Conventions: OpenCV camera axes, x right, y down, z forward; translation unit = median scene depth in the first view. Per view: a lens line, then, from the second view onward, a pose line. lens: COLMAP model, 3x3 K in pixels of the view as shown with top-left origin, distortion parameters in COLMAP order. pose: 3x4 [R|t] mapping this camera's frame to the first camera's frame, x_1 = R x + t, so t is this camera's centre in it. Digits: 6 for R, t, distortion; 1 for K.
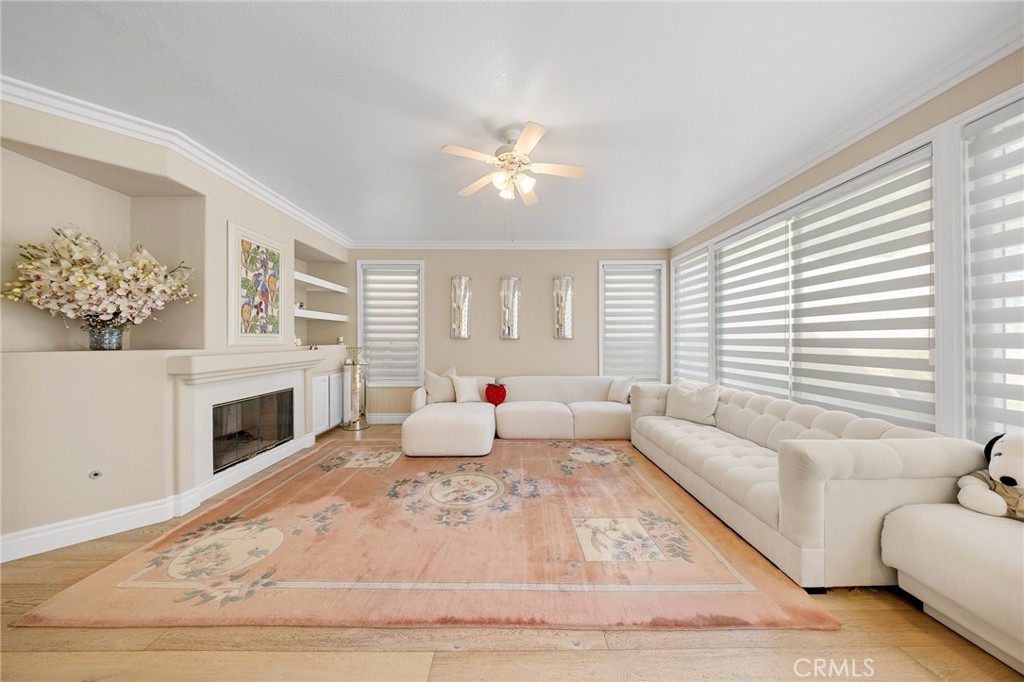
lens RADIAL K [[345.4, 0, 509.4], [0, 345.4, 336.4], [0, 0, 1]] dist [-0.008349, -0.000150]
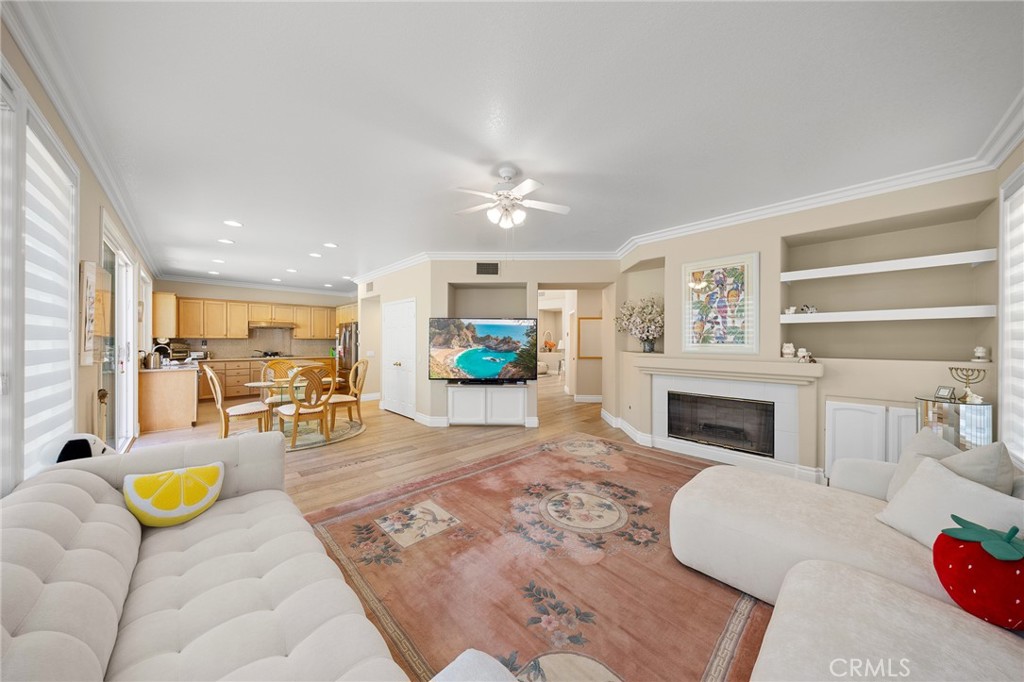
lens RADIAL K [[326.7, 0, 512.0], [0, 326.7, 341.0], [0, 0, 1]] dist [-0.011076, -0.000064]
pose [[-0.714643, -0.000351, -0.699490, 0.563409], [0.005884, 0.999961, -0.006514, -0.013921], [0.699465, -0.008770, -0.714613, 1.337867]]
